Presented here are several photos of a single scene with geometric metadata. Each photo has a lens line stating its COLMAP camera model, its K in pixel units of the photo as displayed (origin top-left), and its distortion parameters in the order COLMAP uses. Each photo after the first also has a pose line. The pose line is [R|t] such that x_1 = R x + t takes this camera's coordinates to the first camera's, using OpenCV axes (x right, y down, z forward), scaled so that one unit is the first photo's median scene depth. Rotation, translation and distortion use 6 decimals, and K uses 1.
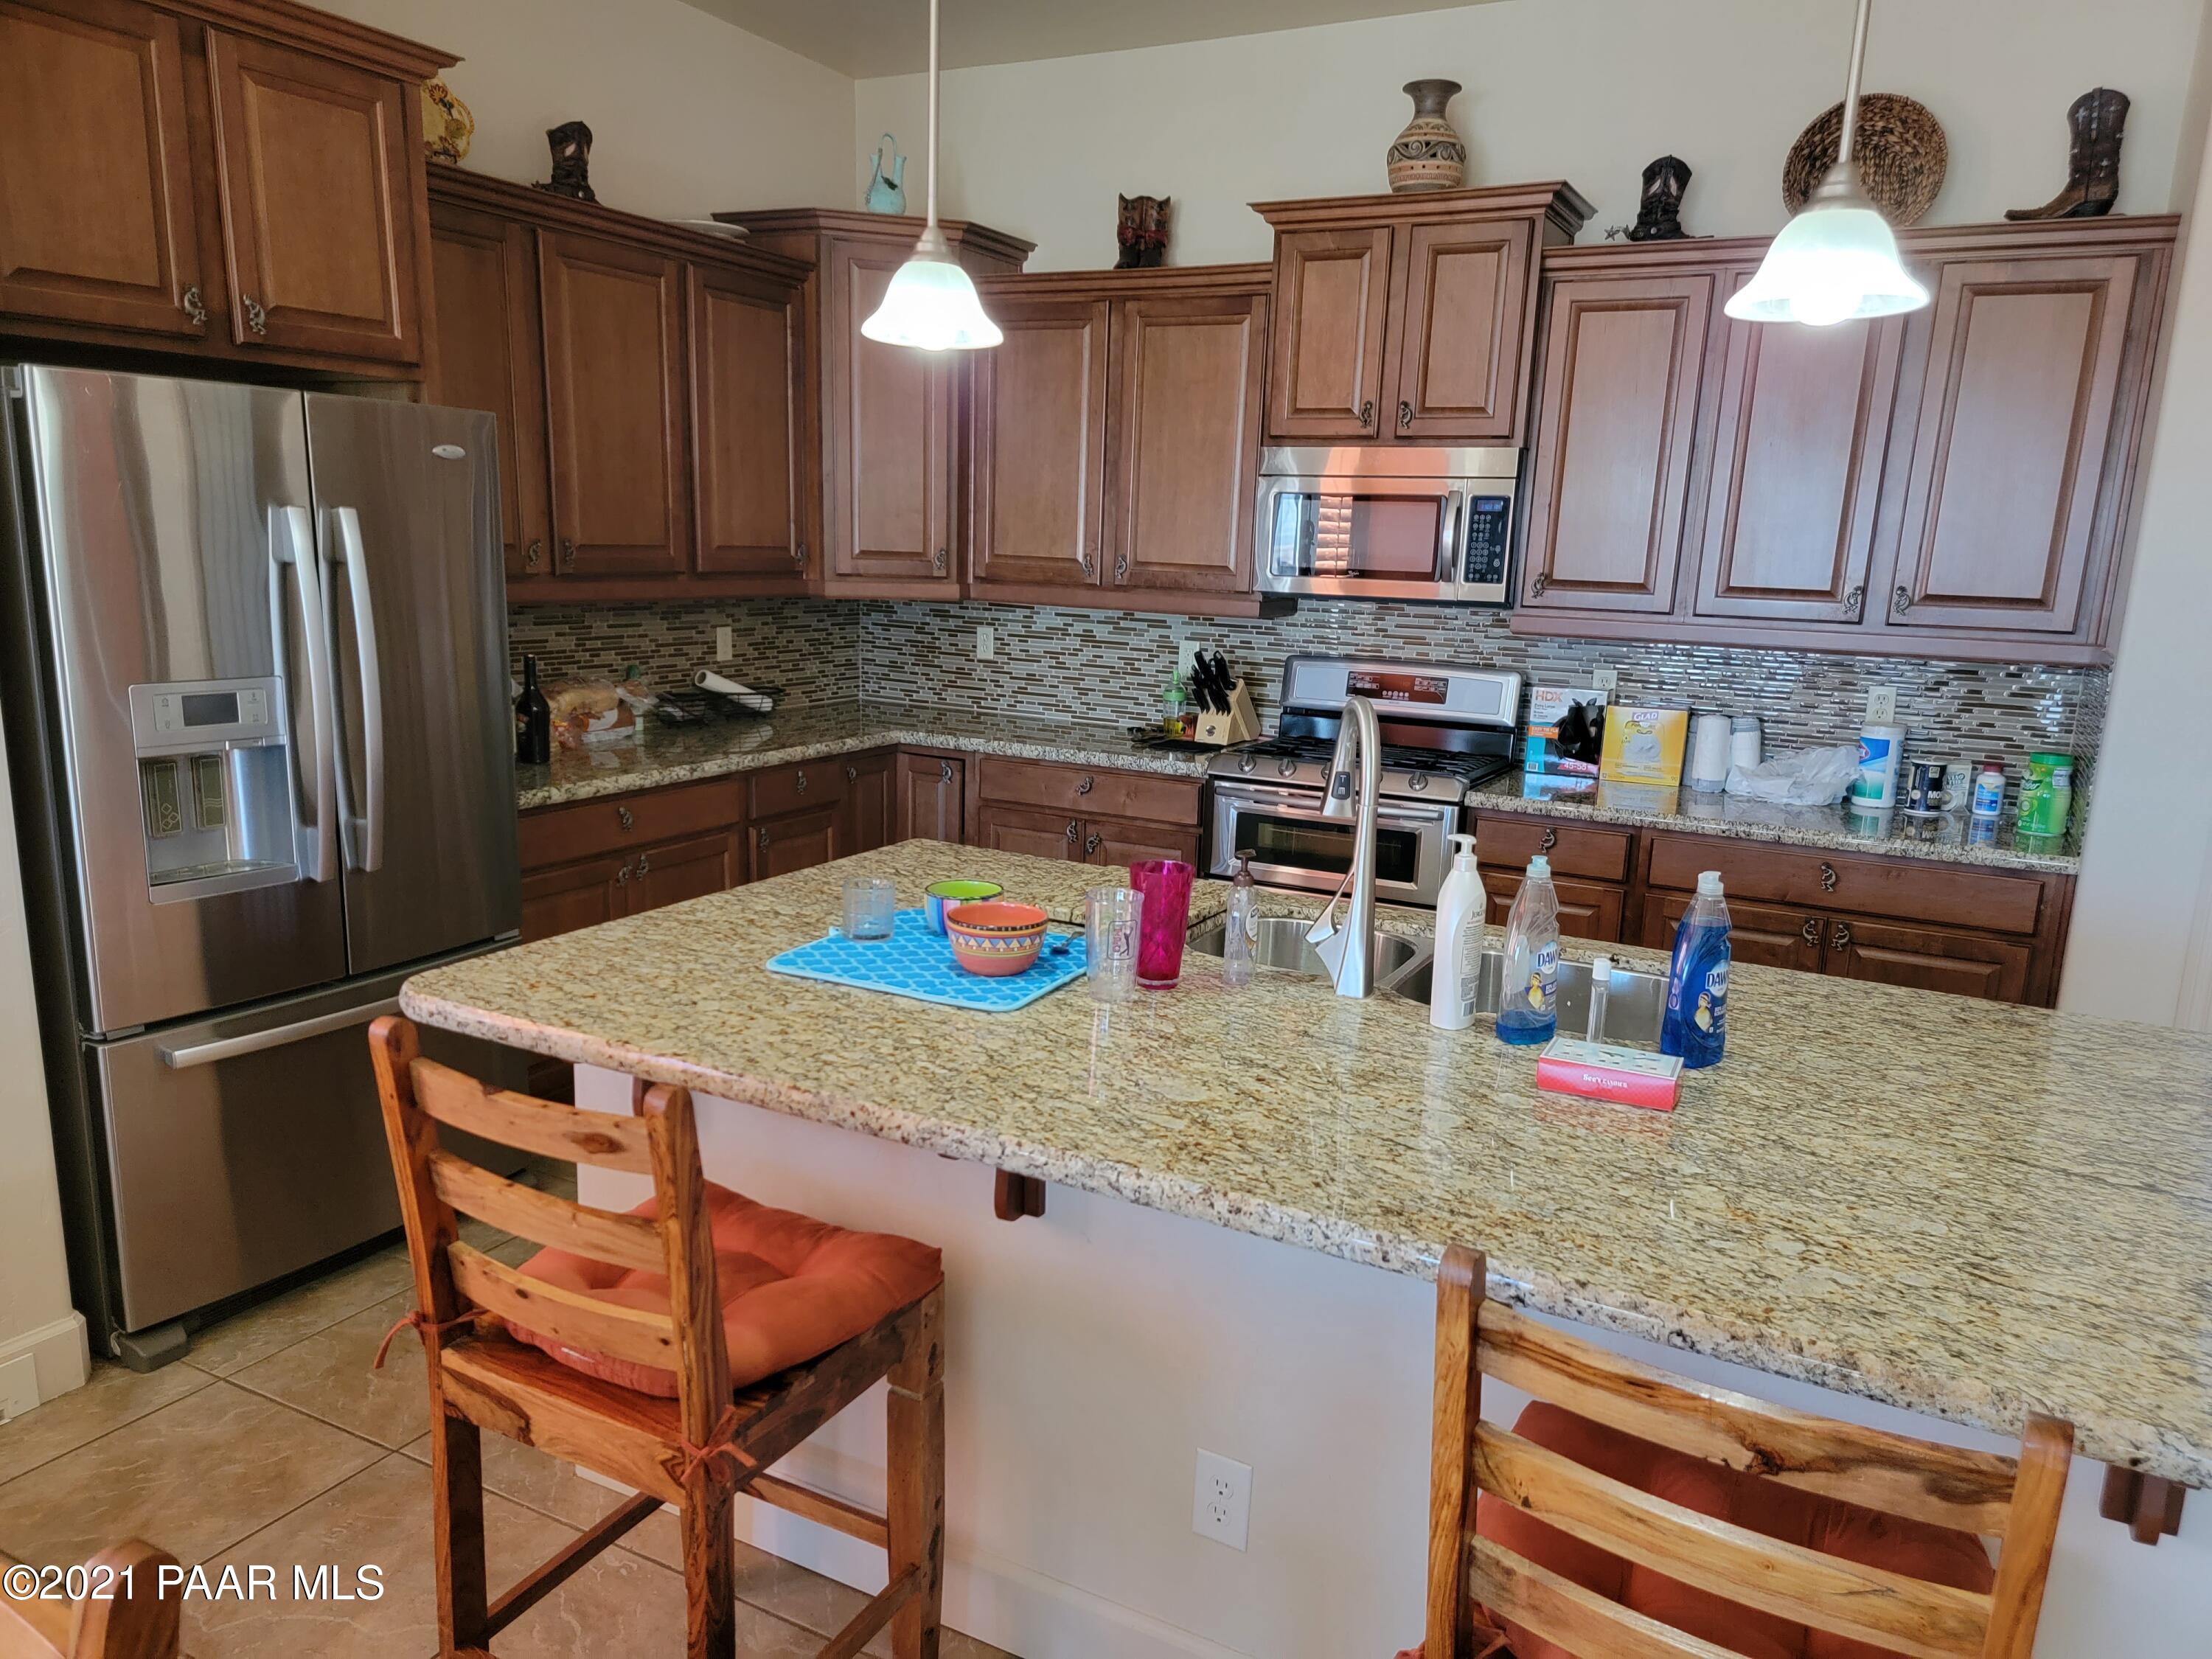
lens RADIAL K [[1539.8, 0, 1148.9], [0, 1539.8, 841.0], [0, 0, 1]] dist [0.085964, -0.070245]
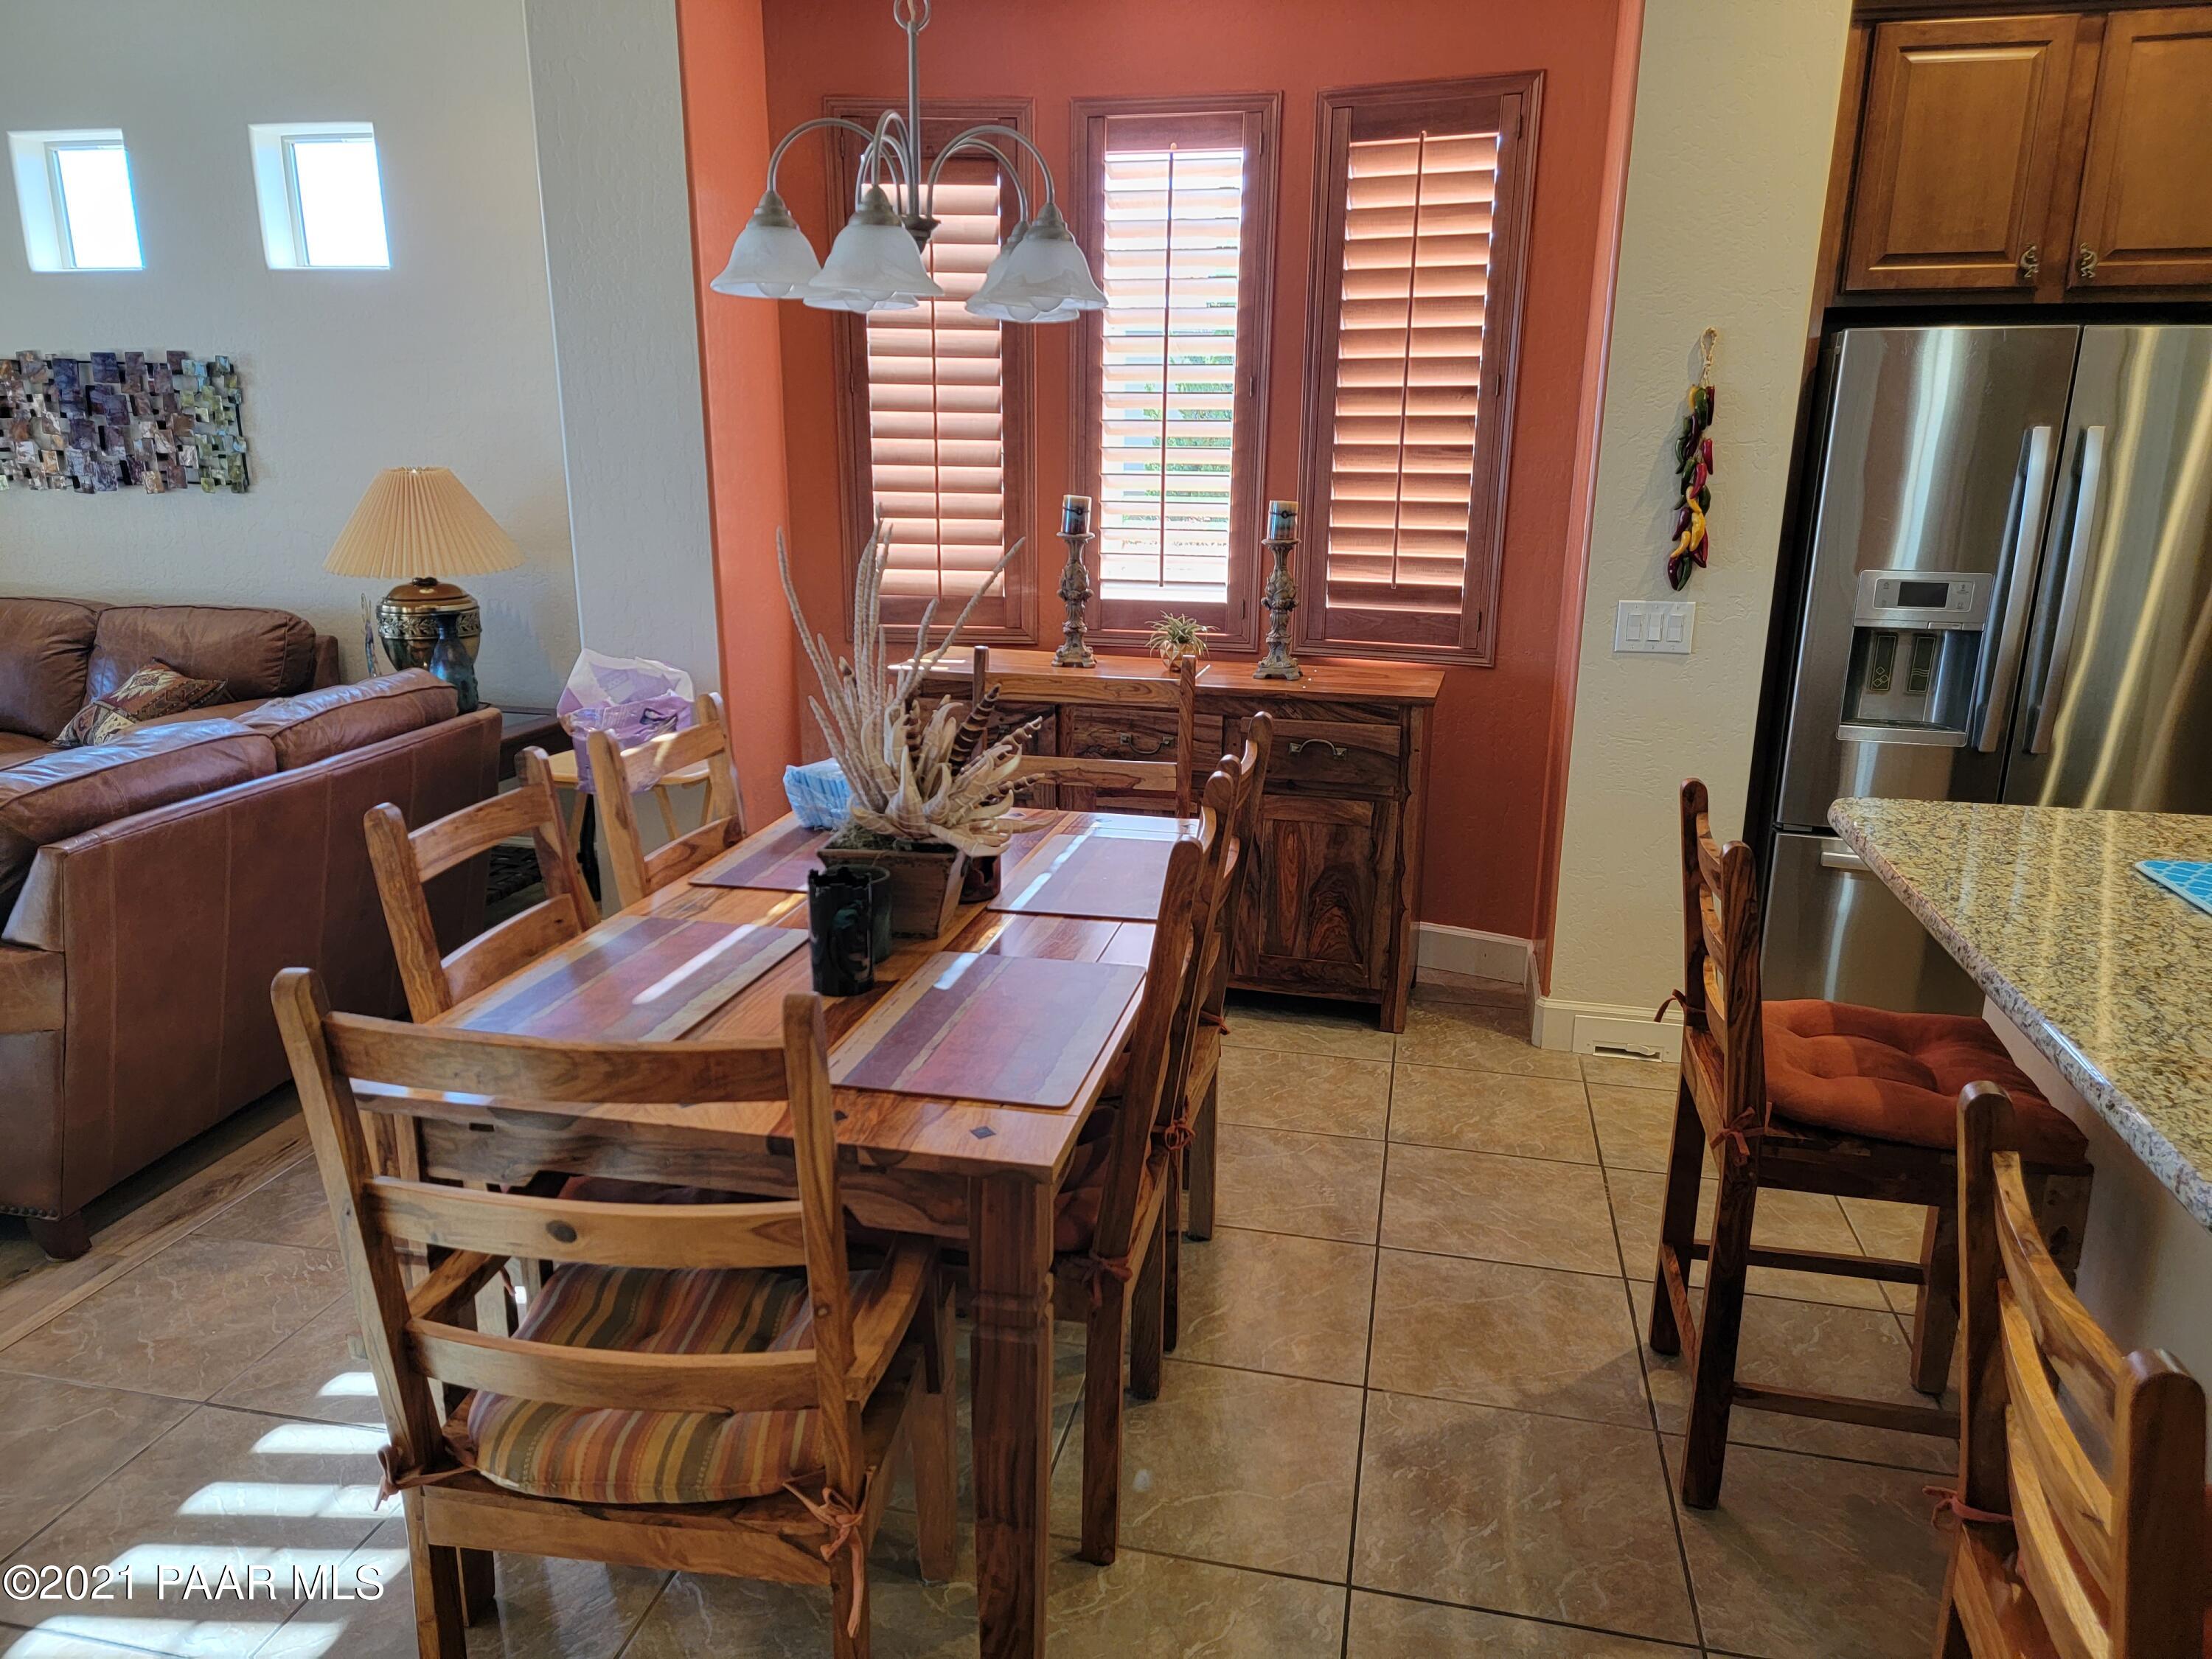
lens RADIAL K [[1539.8, 0, 1102.4], [0, 1539.8, 866.5], [0, 0, 1]] dist [0.085964, -0.070245]
pose [[0.248968, 0.233866, -0.939852, 0.295086], [-0.194696, 0.962684, 0.187972, 0.010256], [0.948740, 0.136187, 0.285211, 0.030416]]
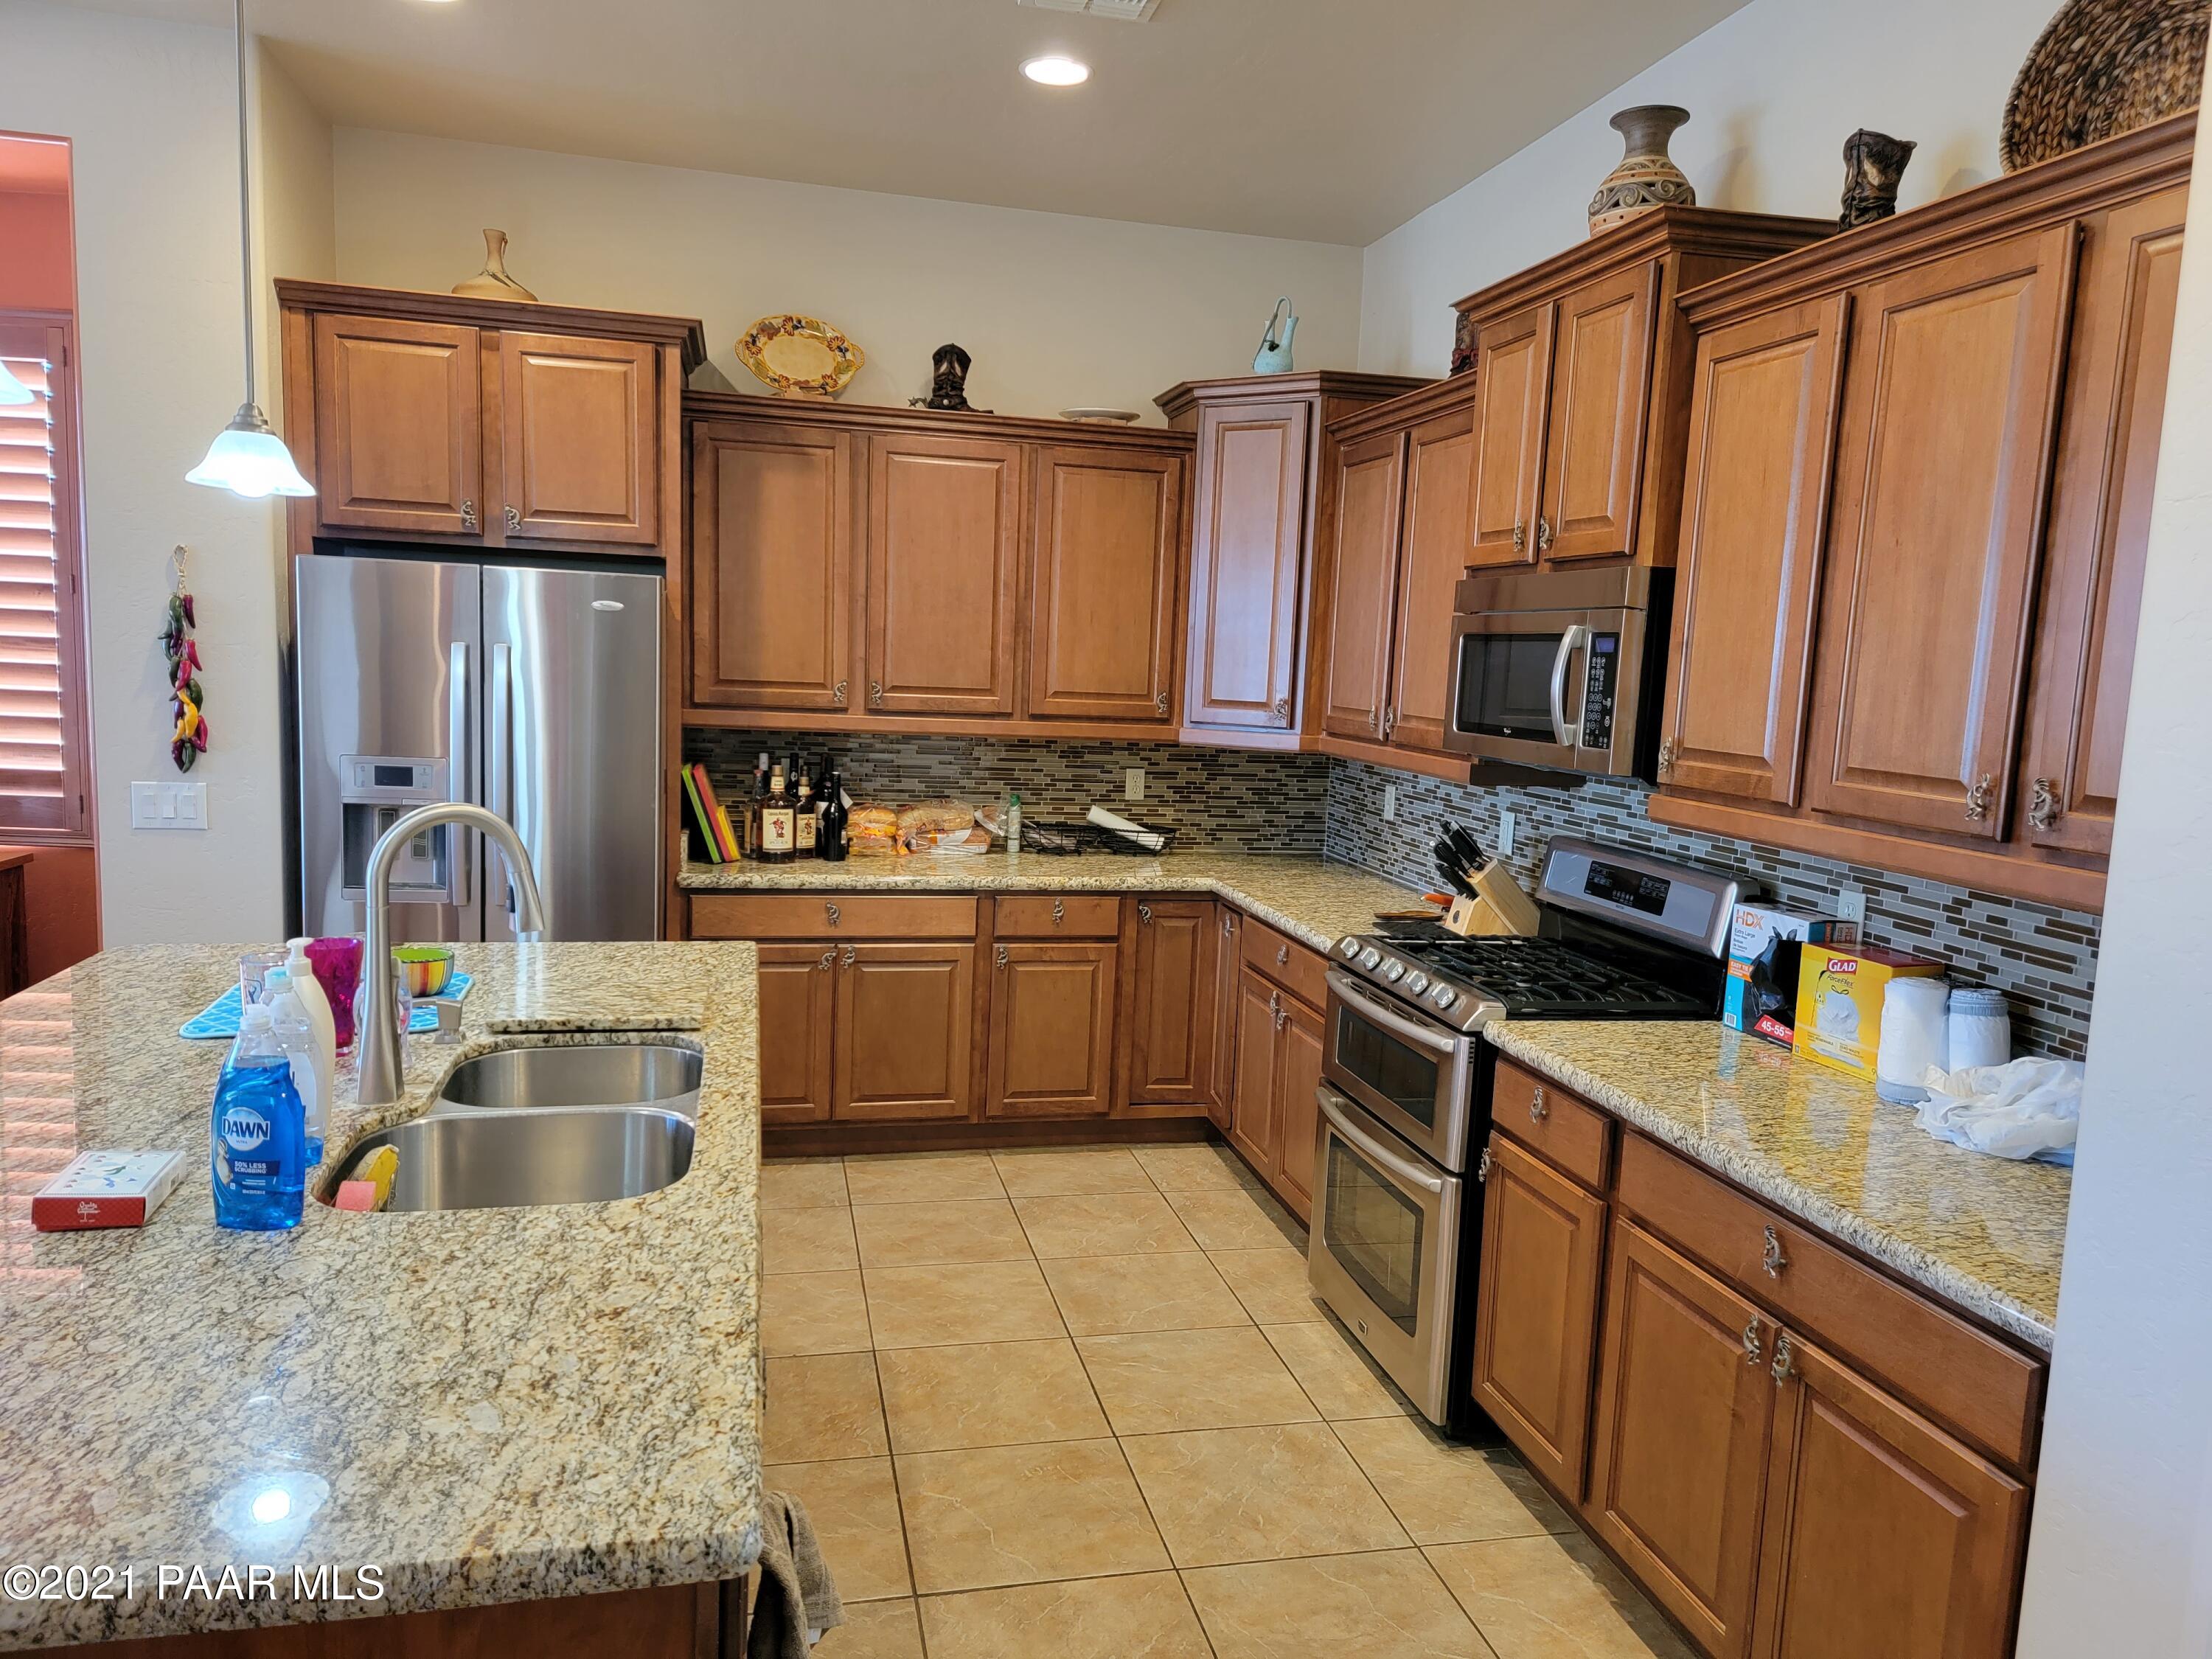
lens RADIAL K [[1539.8, 0, 1118.6], [0, 1539.8, 832.9], [0, 0, 1]] dist [0.085964, -0.070245]
pose [[0.645065, 0.082423, -0.759669, 0.608195], [-0.172398, 0.984231, -0.039602, -0.056823], [0.744426, 0.156511, 0.649103, 0.347861]]
